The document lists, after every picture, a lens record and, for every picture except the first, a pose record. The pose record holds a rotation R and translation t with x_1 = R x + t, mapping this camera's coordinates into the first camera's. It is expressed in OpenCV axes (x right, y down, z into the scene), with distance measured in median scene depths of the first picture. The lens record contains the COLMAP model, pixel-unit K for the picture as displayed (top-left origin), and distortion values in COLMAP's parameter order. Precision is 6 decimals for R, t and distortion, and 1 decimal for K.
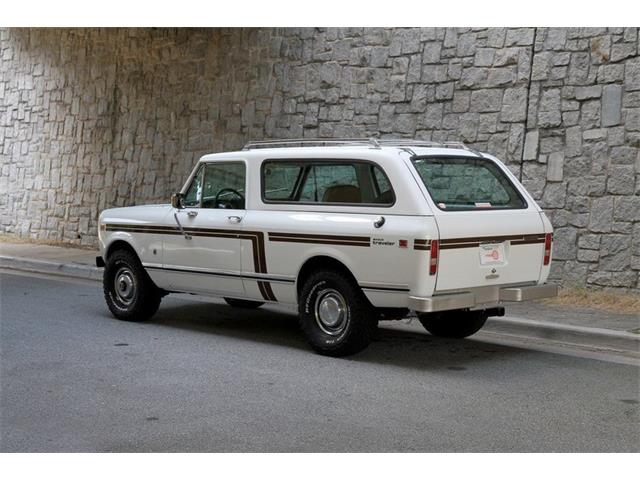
lens RADIAL K [[1088.1, 0, 320.0], [0, 1088.1, 240.0], [0, 0, 1]] dist [0.180974, 0.200149]
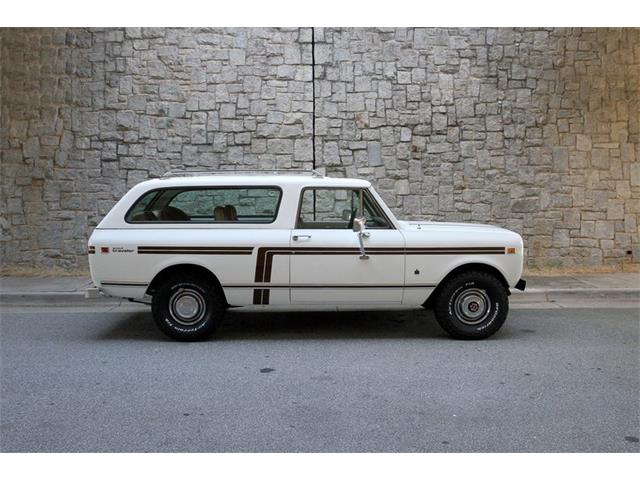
lens RADIAL K [[554.7, 0, 320.0], [0, 554.7, 240.0], [0, 0, 1]] dist [-0.079056, 0.139993]
pose [[0.675473, -0.070411, 0.734015, -0.405619], [0.053744, 0.997484, 0.046226, -0.035039], [-0.735424, 0.008224, 0.677558, 0.492833]]
